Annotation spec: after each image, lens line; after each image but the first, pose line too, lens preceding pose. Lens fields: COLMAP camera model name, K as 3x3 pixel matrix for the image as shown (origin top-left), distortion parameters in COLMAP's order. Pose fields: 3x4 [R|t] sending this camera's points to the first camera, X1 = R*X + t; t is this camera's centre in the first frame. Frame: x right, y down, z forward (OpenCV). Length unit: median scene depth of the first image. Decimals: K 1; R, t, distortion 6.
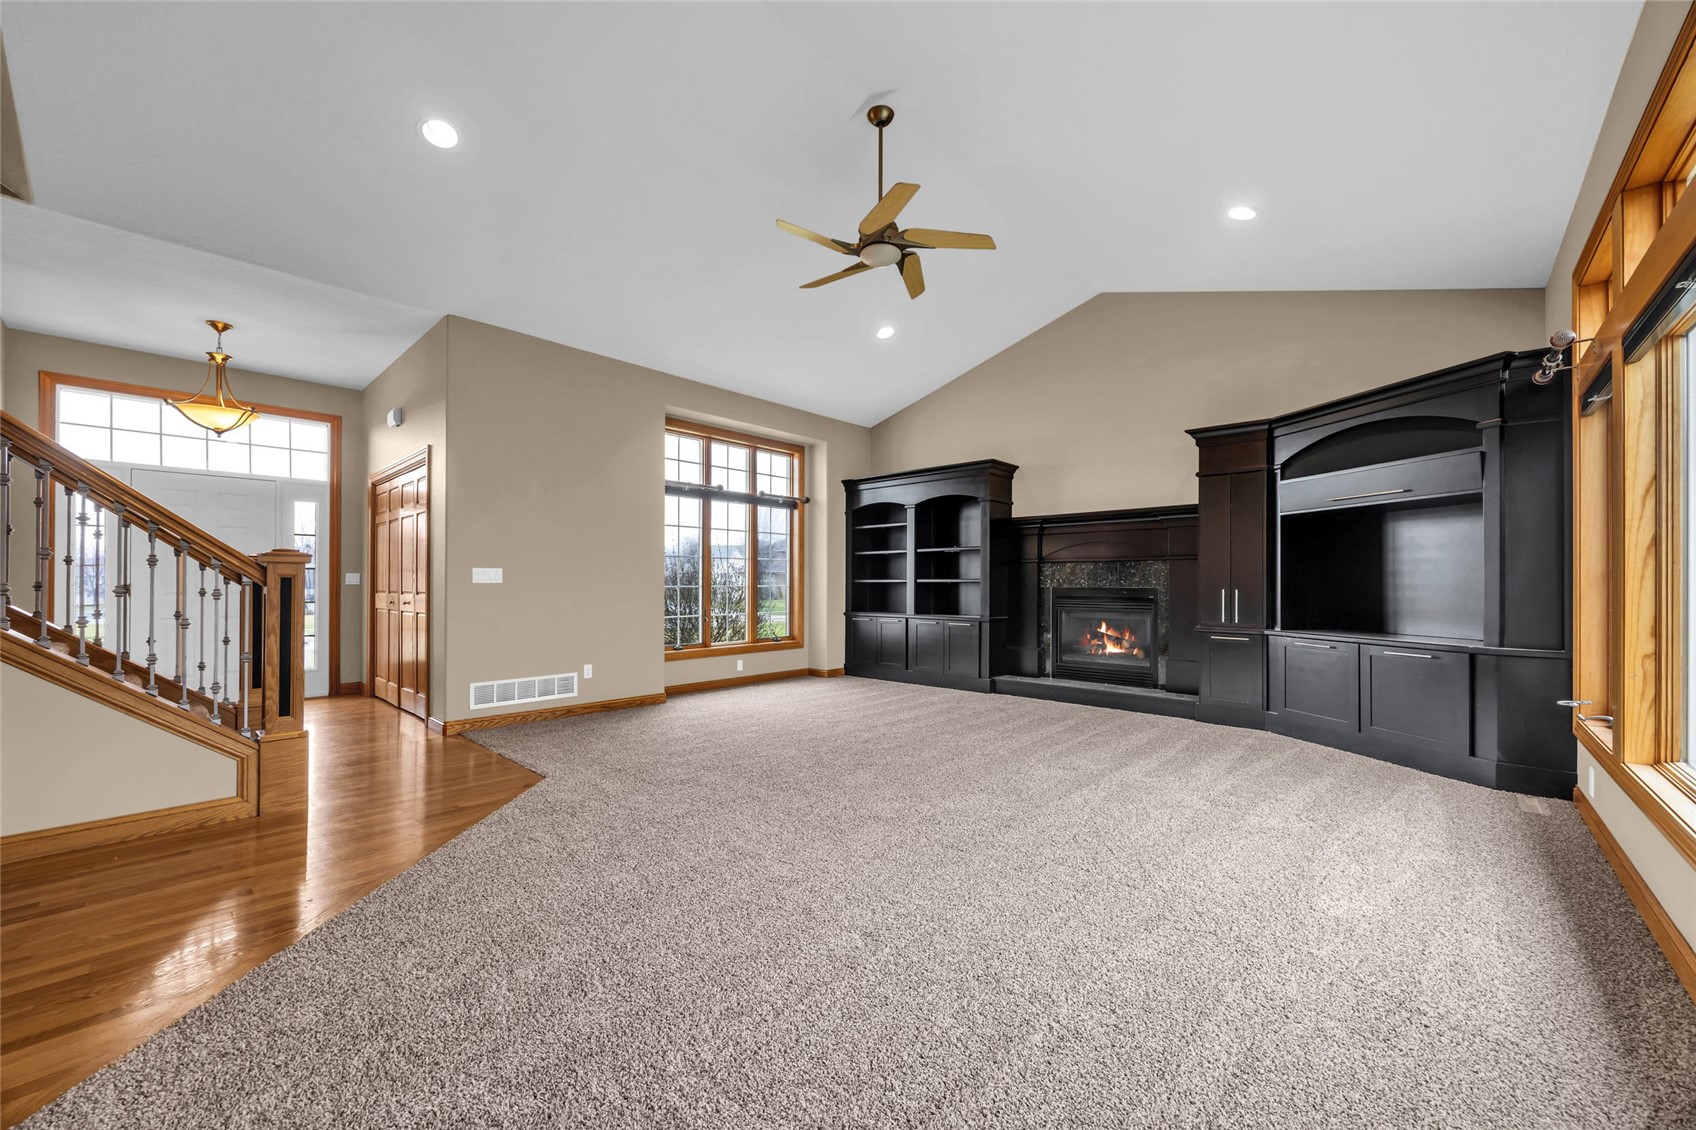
lens RADIAL K [[646.6, 0, 846.9], [0, 646.6, 578.2], [0, 0, 1]] dist [-0.002886, 0.000009]
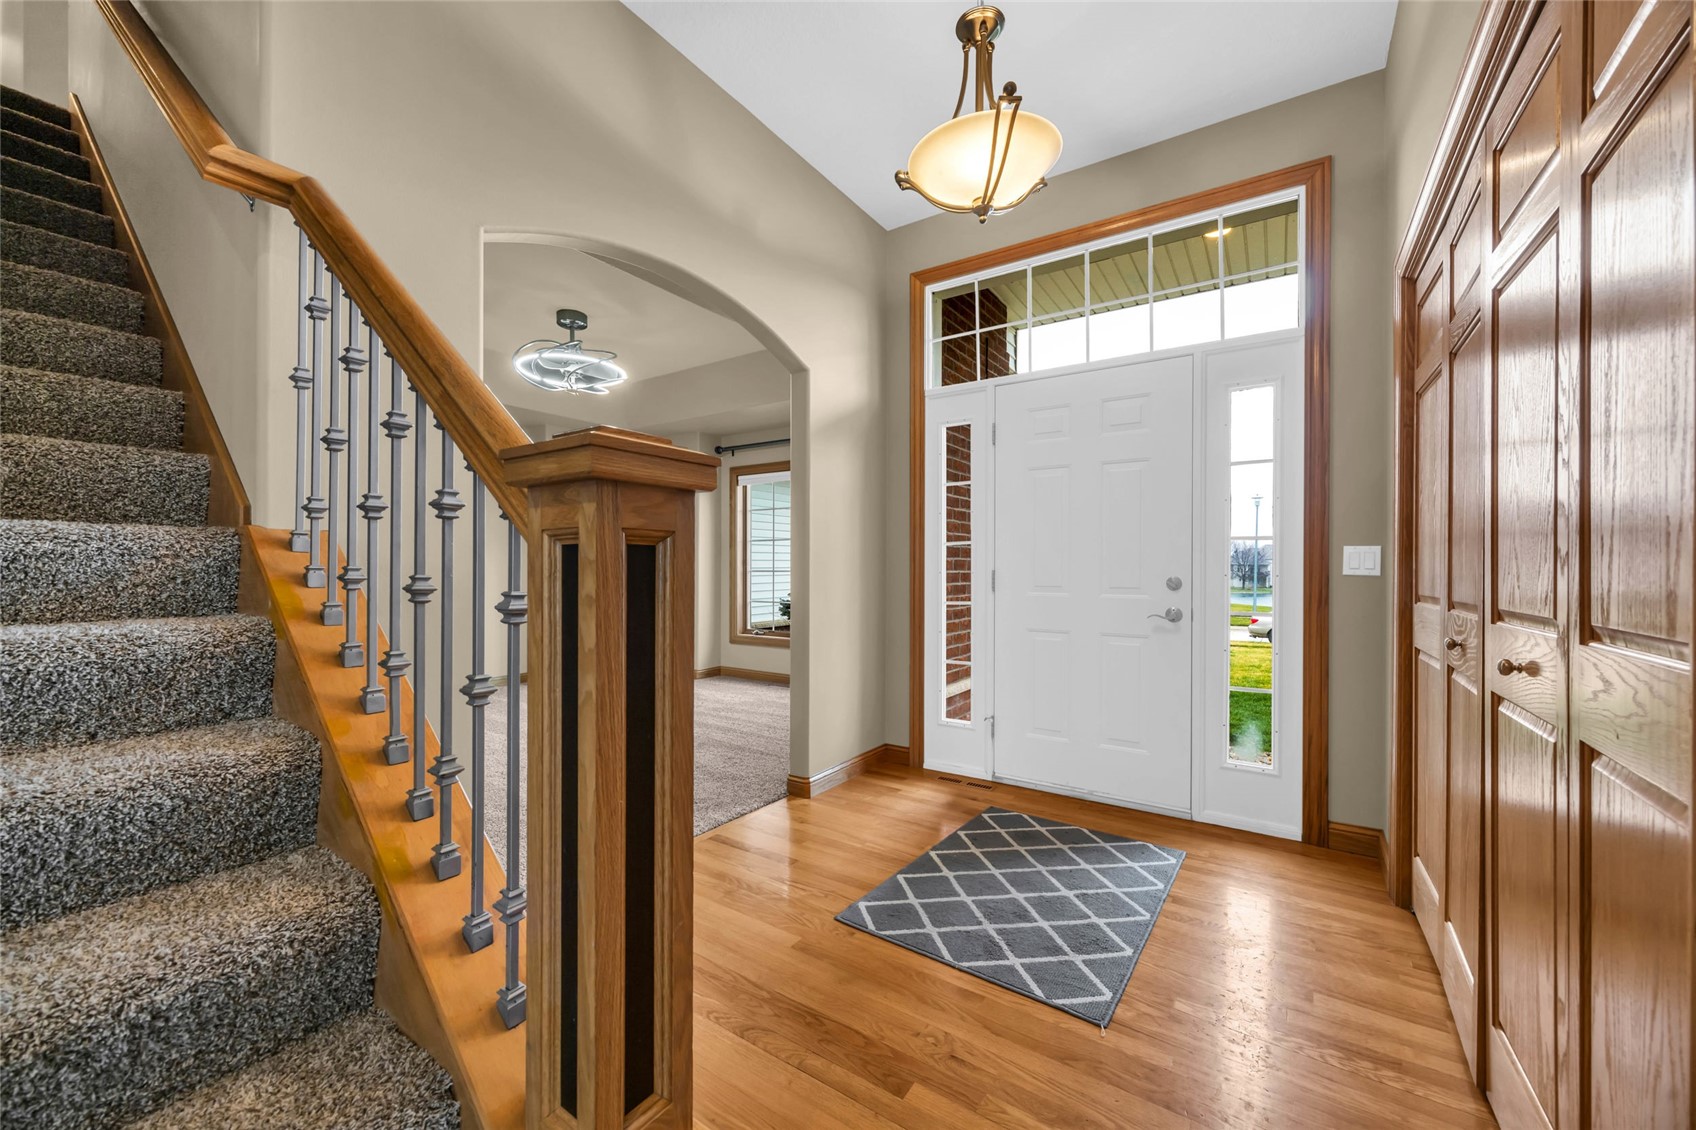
lens RADIAL K [[650.7, 0, 847.4], [0, 650.7, 571.1], [0, 0, 1]] dist [-0.002560, -0.000693]
pose [[0.157130, 0.001428, -0.987577, -0.415768], [0.002521, 0.999995, 0.001847, 0.005485], [0.987575, -0.002780, 0.157126, 0.614884]]
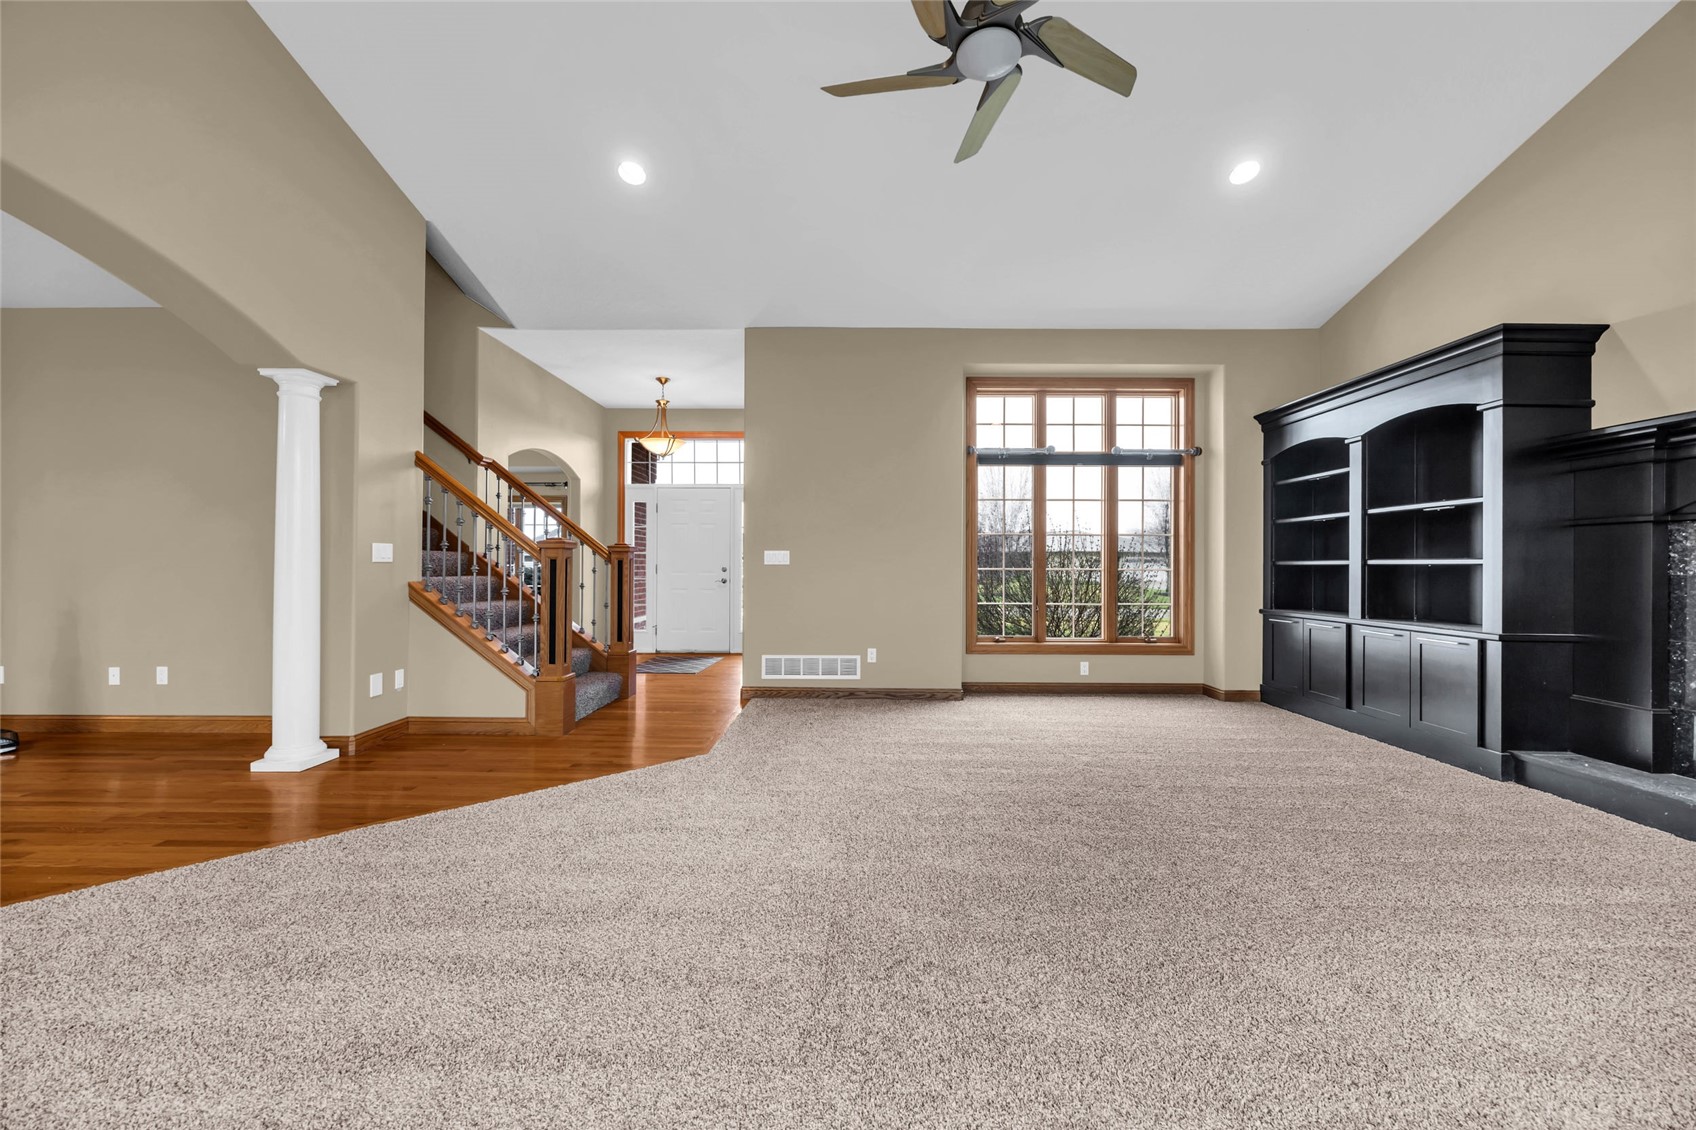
lens RADIAL K [[647.2, 0, 848.7], [0, 647.2, 560.6], [0, 0, 1]] dist [0.000253, 0.000254]
pose [[0.673021, -0.003763, -0.739613, 0.241241], [0.002046, 0.999993, -0.003226, 0.003471], [0.739620, 0.000657, 0.673024, 0.256670]]
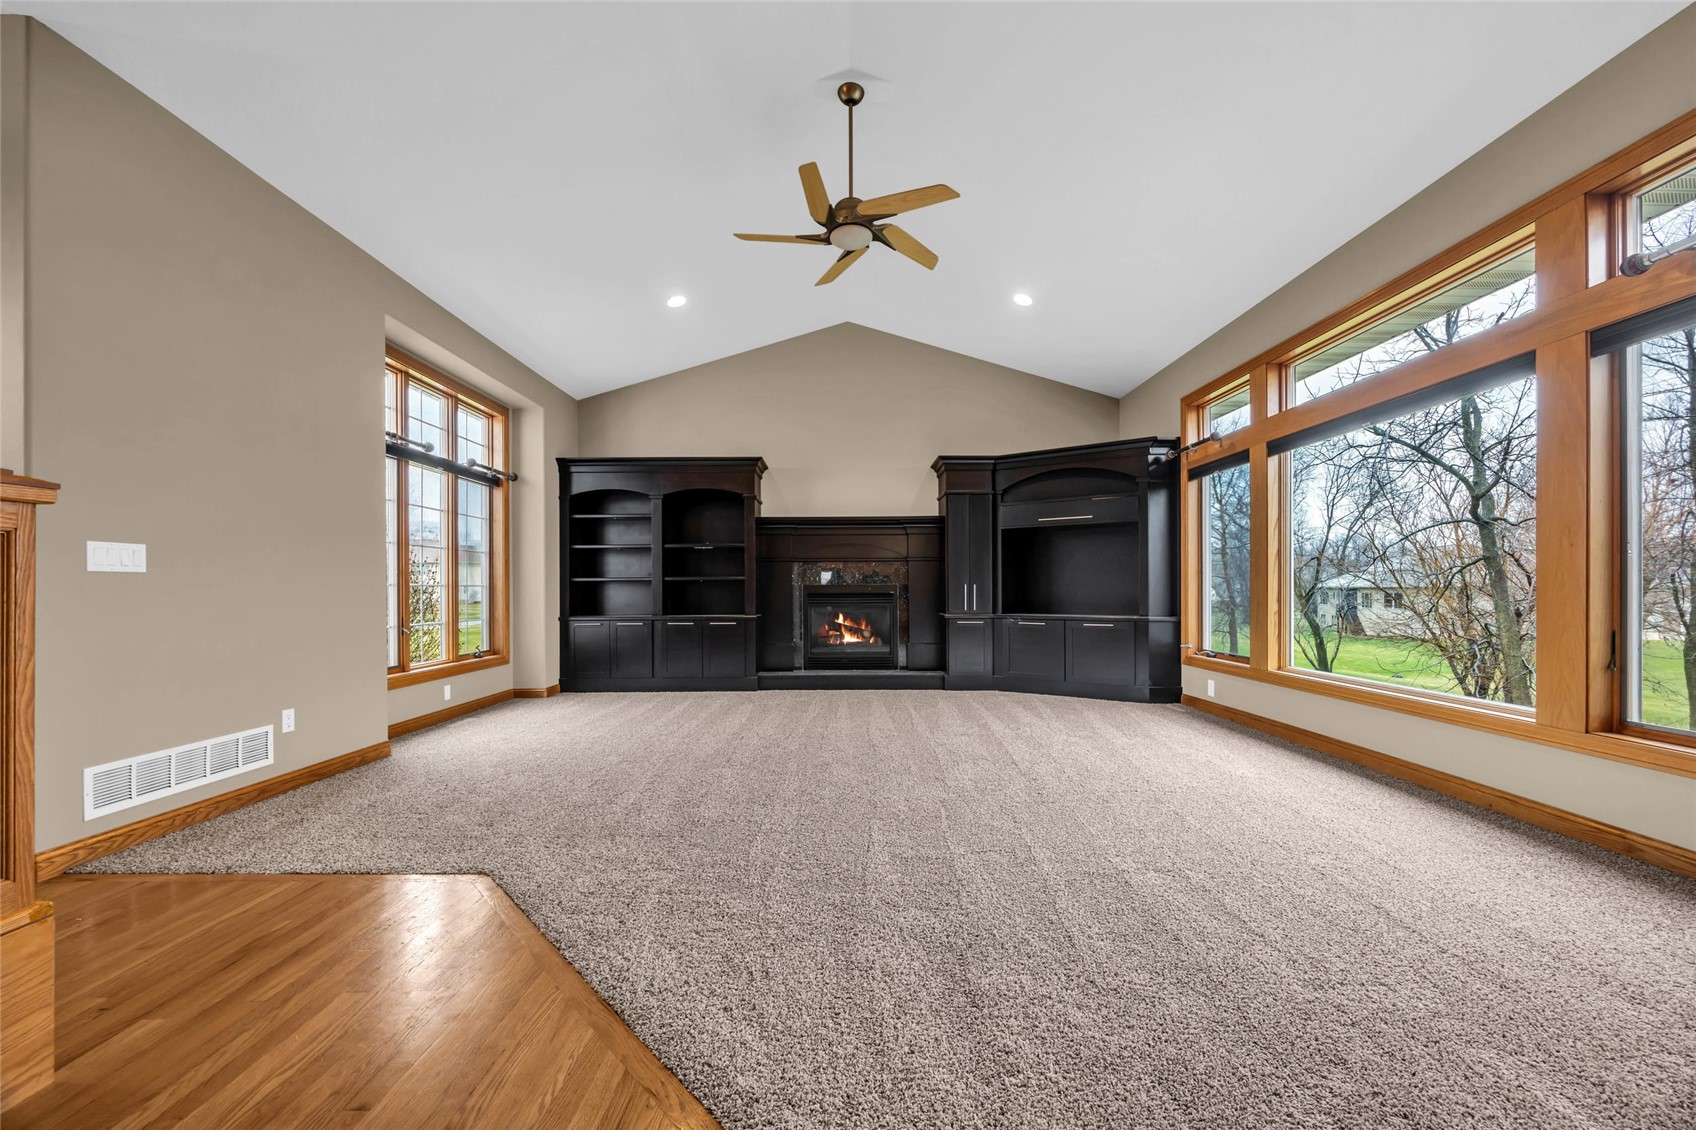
lens RADIAL K [[649.9, 0, 844.6], [0, 649.9, 588.1], [0, 0, 1]] dist [-0.001319, -0.000182]
pose [[0.737608, -0.004286, 0.675215, -0.345182], [0.000799, 0.999985, 0.005475, 0.013172], [-0.675228, -0.003499, 0.737600, 0.157156]]
